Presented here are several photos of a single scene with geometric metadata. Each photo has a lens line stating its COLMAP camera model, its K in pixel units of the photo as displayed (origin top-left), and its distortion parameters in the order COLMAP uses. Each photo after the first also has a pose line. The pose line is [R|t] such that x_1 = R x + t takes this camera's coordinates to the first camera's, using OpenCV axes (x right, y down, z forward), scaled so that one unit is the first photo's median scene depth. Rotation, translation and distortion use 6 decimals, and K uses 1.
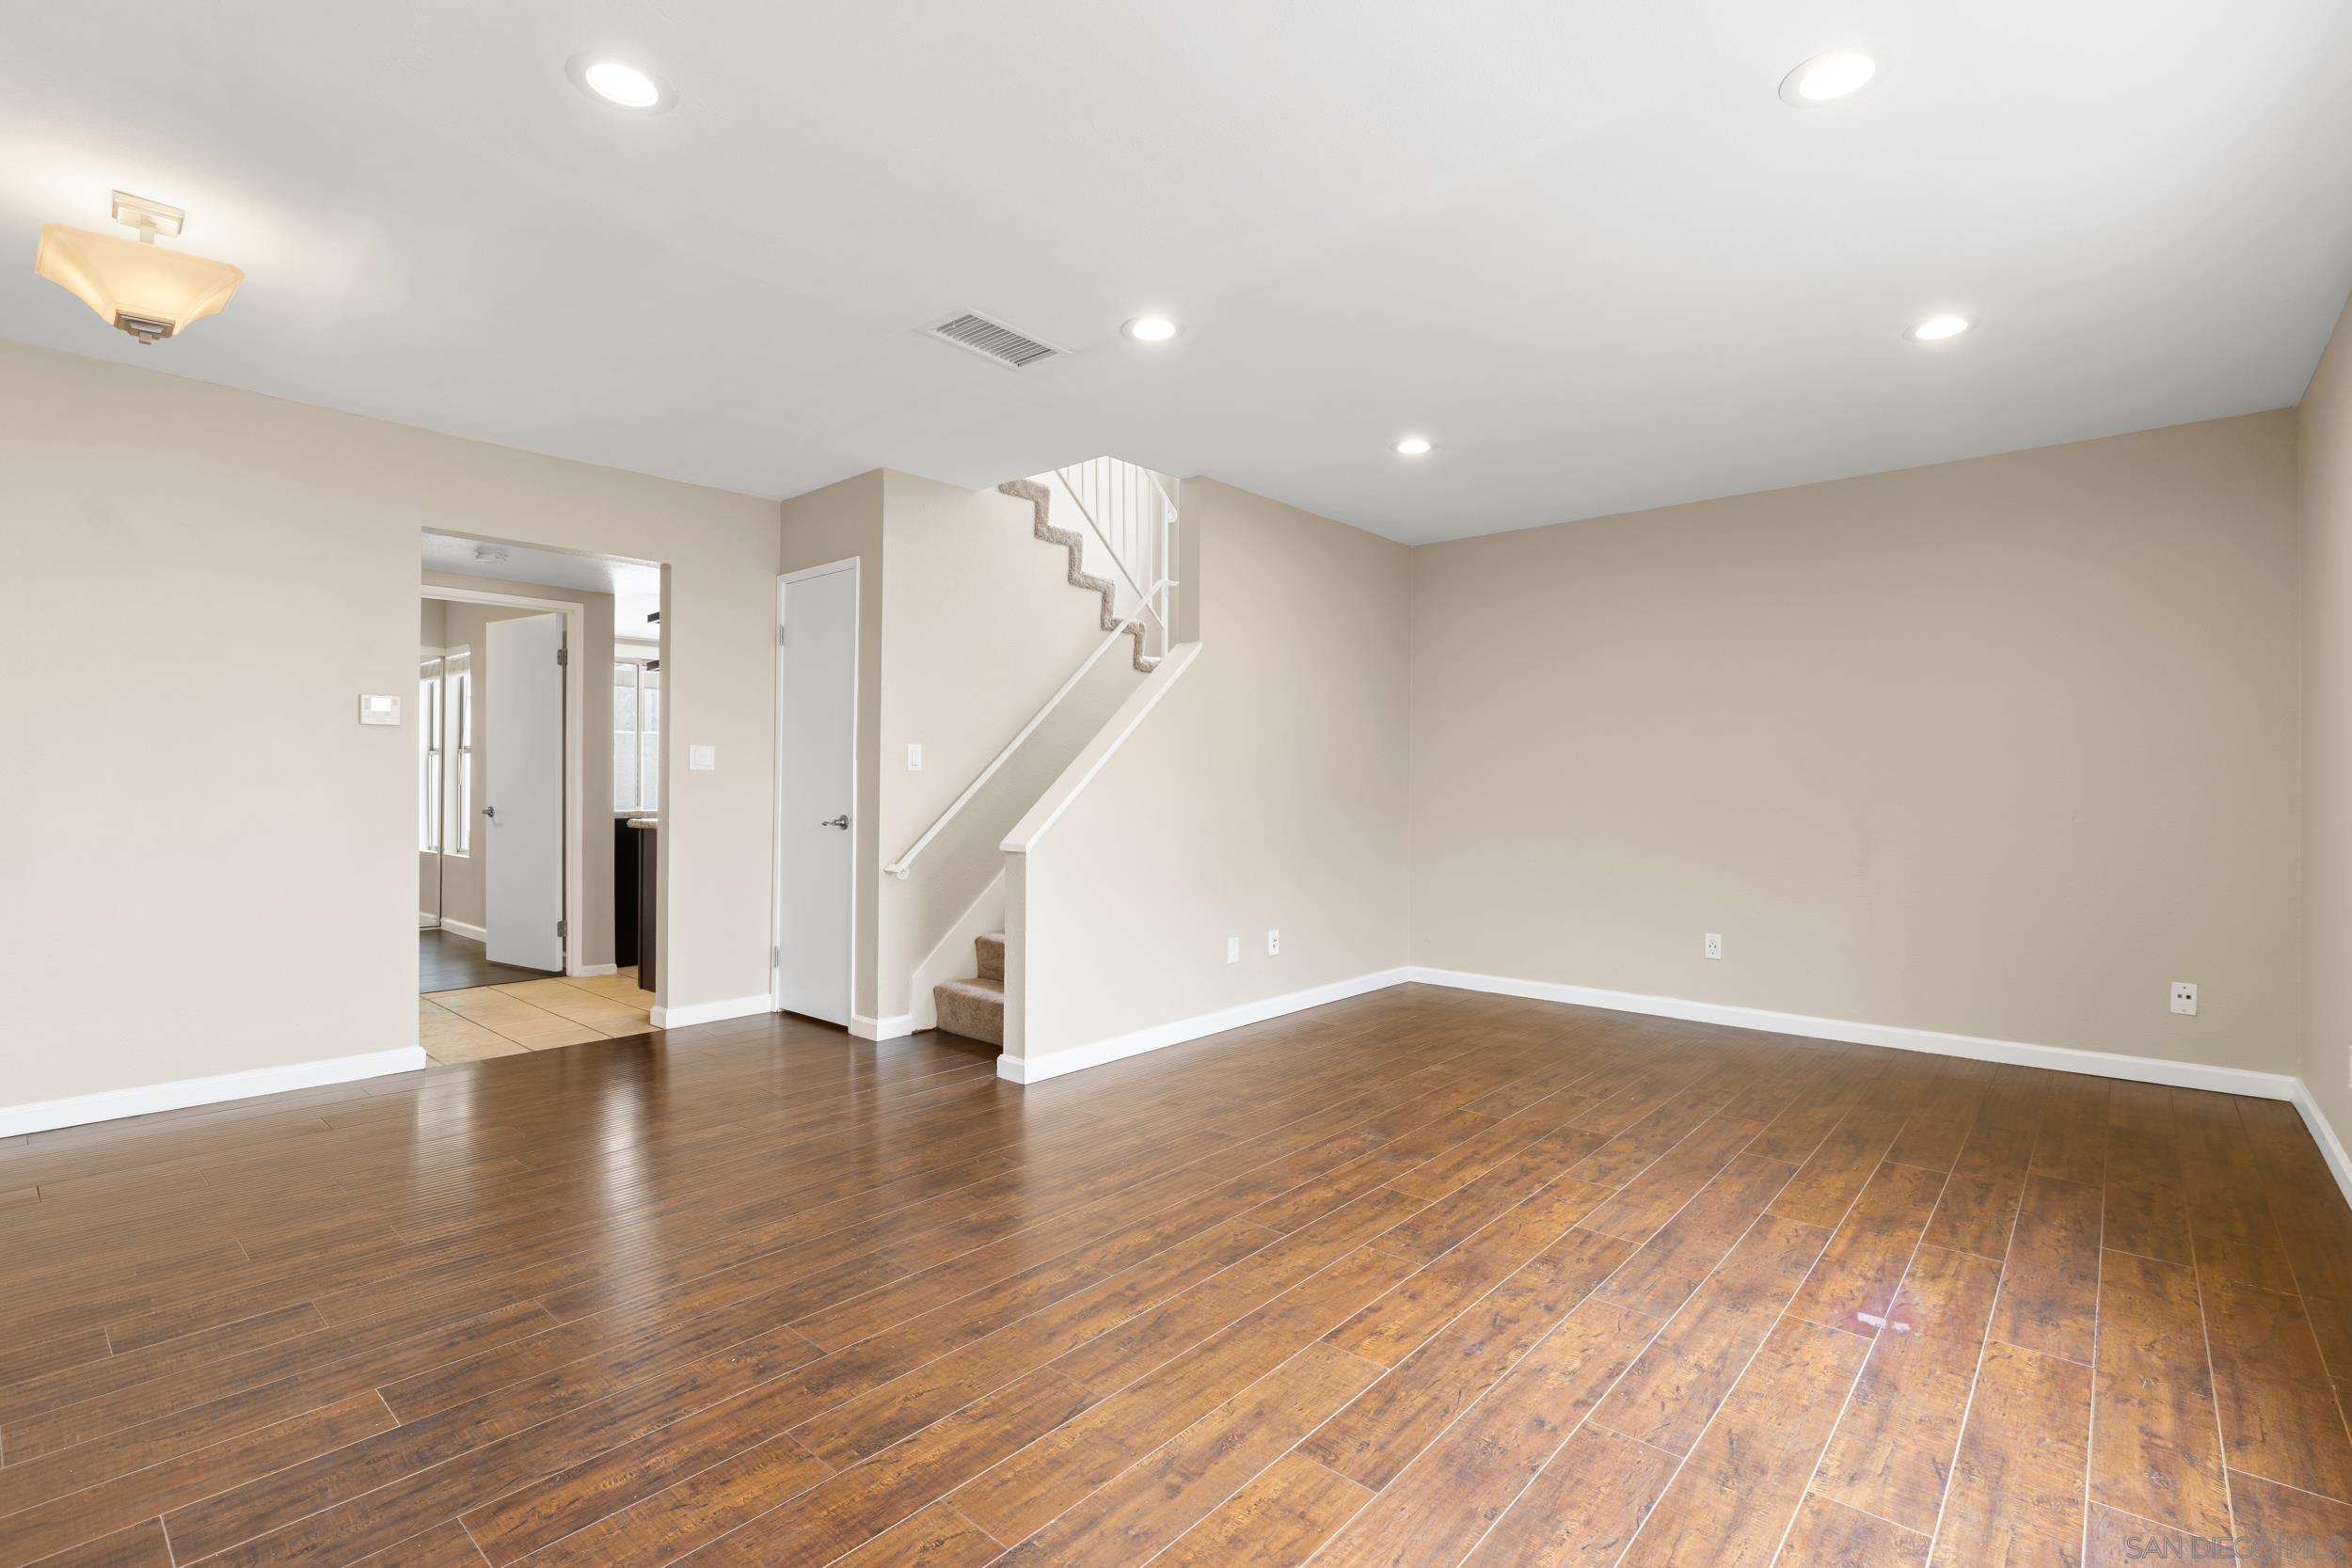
lens RADIAL K [[1094.7, 0, 1180.4], [0, 1094.7, 781.2], [0, 0, 1]] dist [0.003169, 0.000184]
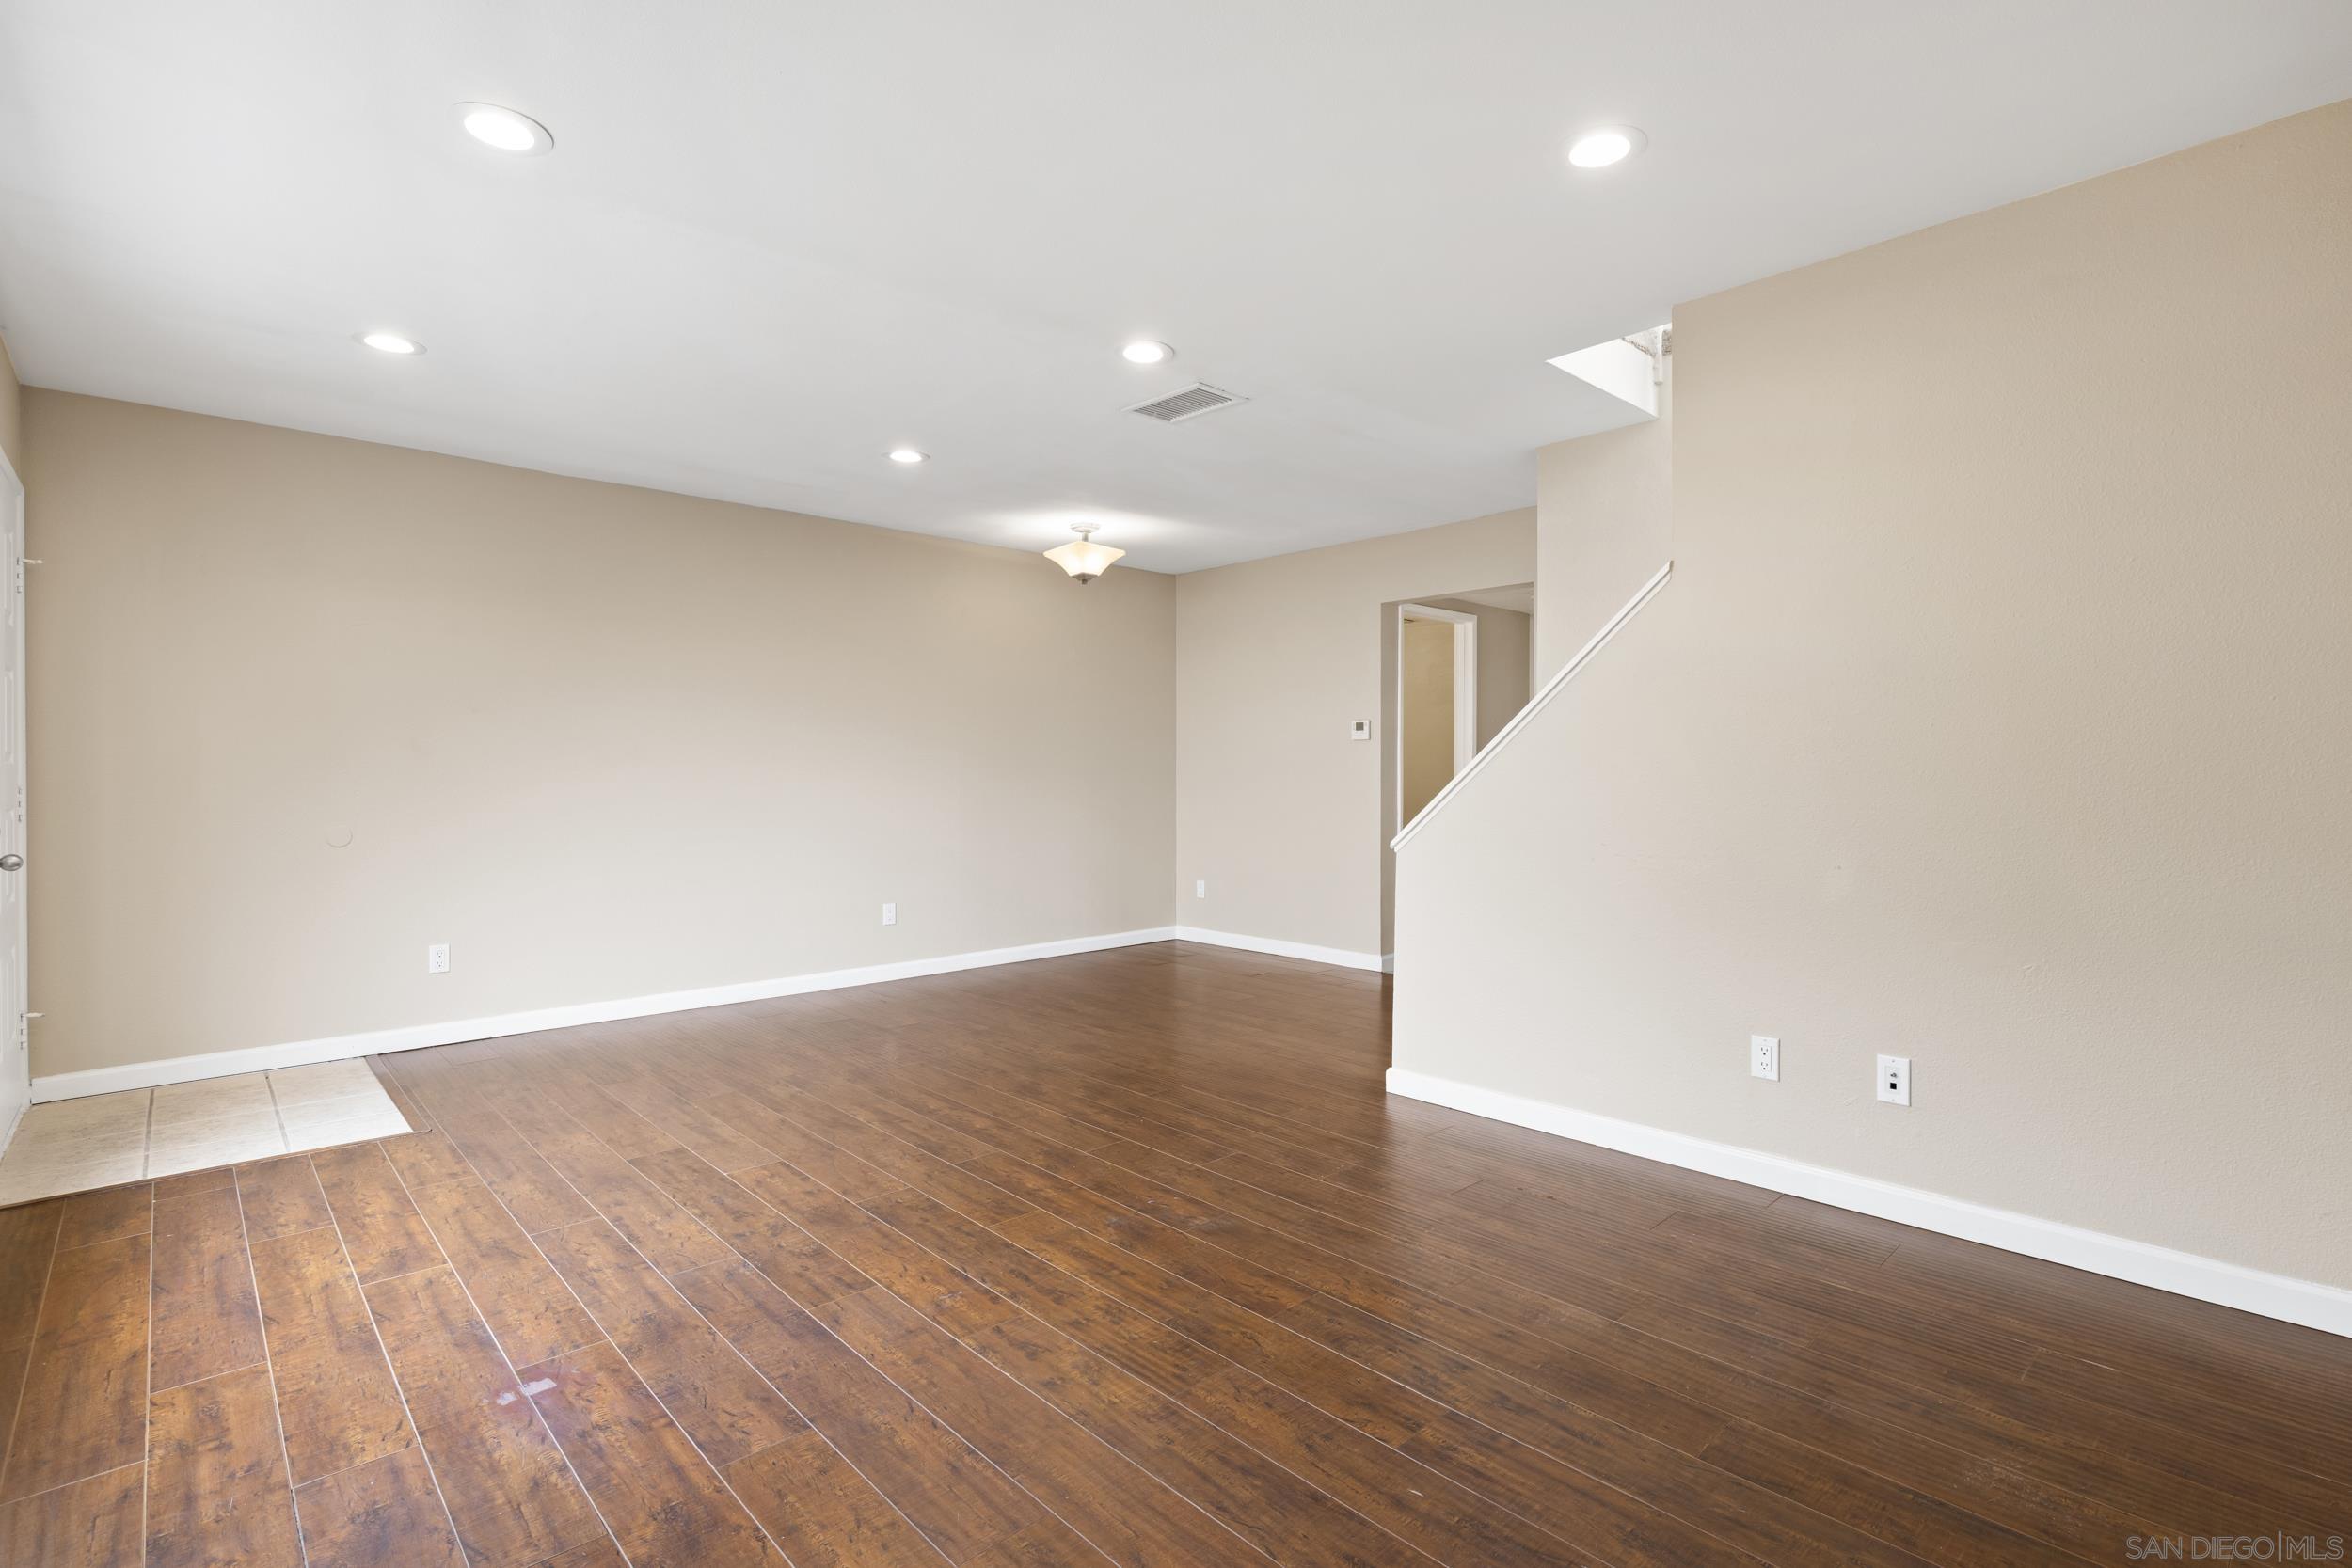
lens RADIAL K [[1094.7, 0, 1181.0], [0, 1094.7, 783.2], [0, 0, 1]] dist [0.003169, 0.000184]
pose [[-0.109555, 0.002233, -0.993978, 1.429772], [0.004152, 0.999990, 0.001789, 0.006843], [0.993972, -0.003931, -0.109563, 1.591594]]
